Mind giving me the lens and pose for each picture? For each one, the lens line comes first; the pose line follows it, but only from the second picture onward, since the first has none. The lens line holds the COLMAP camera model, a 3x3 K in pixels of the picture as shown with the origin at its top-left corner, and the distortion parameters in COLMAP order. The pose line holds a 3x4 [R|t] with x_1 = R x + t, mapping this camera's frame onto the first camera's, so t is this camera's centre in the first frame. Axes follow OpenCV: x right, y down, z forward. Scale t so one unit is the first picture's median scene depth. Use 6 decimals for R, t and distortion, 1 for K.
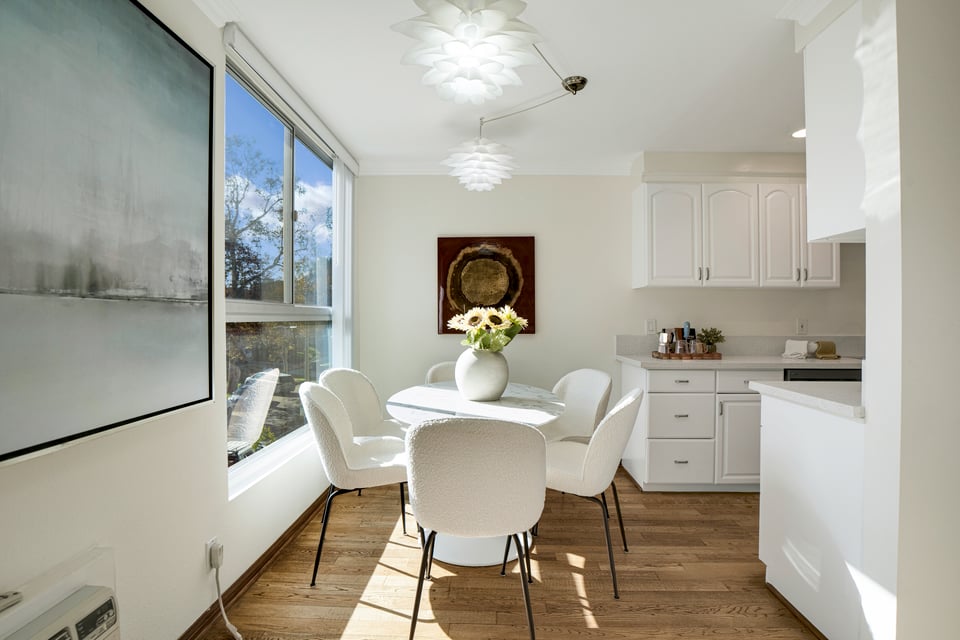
lens RADIAL K [[479.4, 0, 474.6], [0, 479.4, 316.9], [0, 0, 1]] dist [-0.060423, 0.007480]
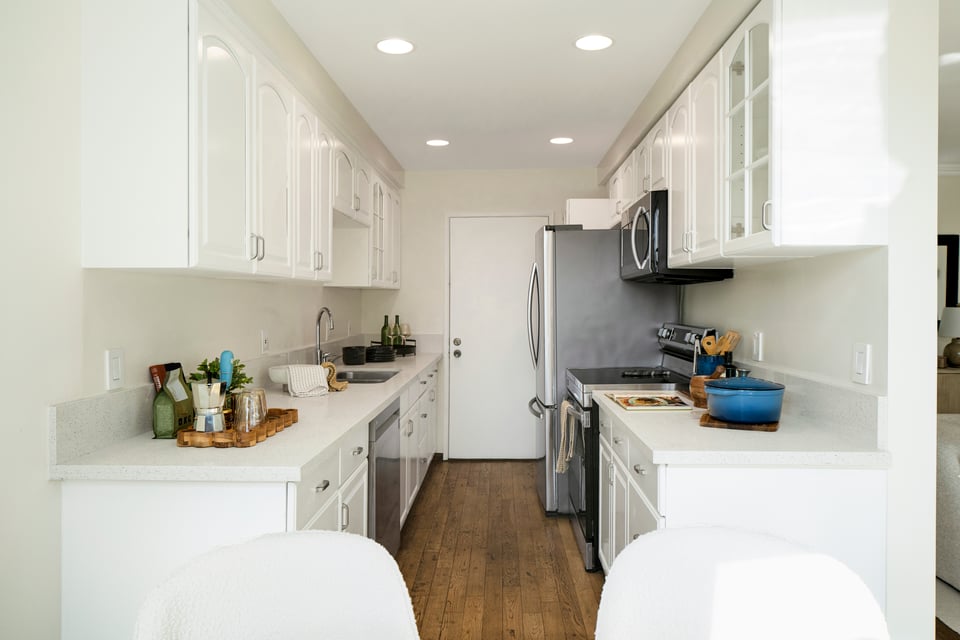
lens RADIAL K [[643.0, 0, 484.4], [0, 643.0, 304.7], [0, 0, 1]] dist [-0.003594, -0.001410]
pose [[-0.001257, -0.007538, 0.999971, -0.162961], [-0.001748, 0.999970, 0.007536, -0.039057], [-0.999998, -0.001738, -0.001270, 0.787831]]
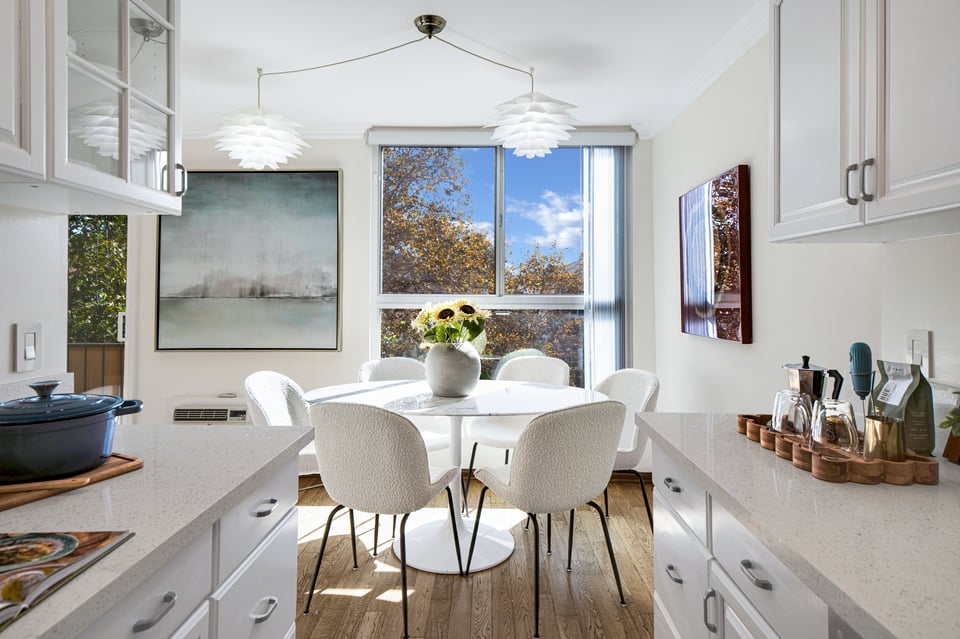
lens RADIAL K [[551.3, 0, 500.0], [0, 551.3, 282.1], [0, 0, 1]] dist [-0.043467, 0.003539]
pose [[0.058453, -0.025132, -0.997974, 0.852719], [-0.002032, 0.999678, -0.025293, -0.020321], [0.998288, 0.003506, 0.058383, 0.779507]]
